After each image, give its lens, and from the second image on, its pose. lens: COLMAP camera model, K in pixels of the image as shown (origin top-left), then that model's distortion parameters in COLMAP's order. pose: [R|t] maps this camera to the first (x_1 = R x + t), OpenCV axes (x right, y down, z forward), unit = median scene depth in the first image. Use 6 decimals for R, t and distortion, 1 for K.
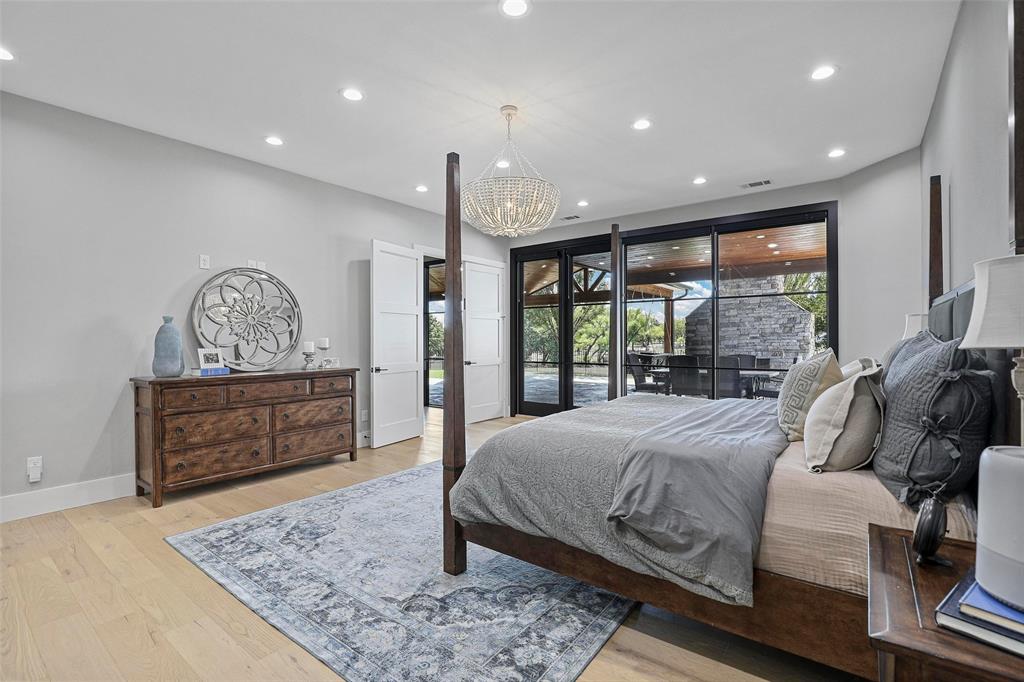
lens RADIAL K [[473.4, 0, 510.9], [0, 473.4, 340.6], [0, 0, 1]] dist [-0.027365, 0.003842]
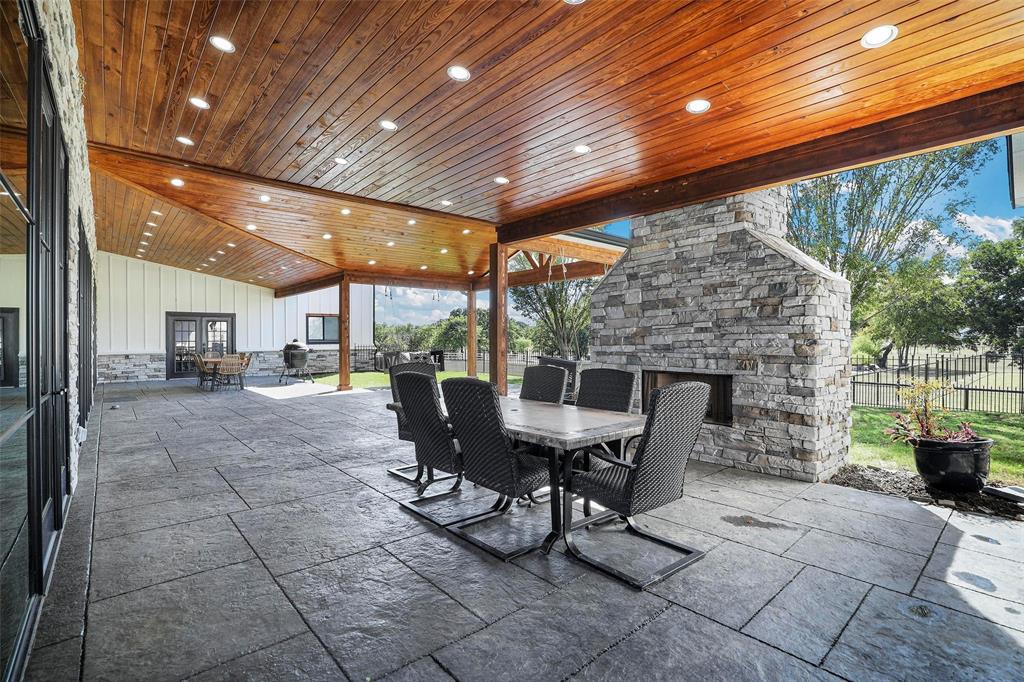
lens RADIAL K [[473.4, 0, 512.6], [0, 473.4, 338.9], [0, 0, 1]] dist [-0.027365, 0.003842]
pose [[0.979059, 0.000893, -0.203576, 0.430670], [-0.001188, 0.999998, -0.001330, 0.004044], [0.203574, 0.001544, 0.979058, 0.500436]]
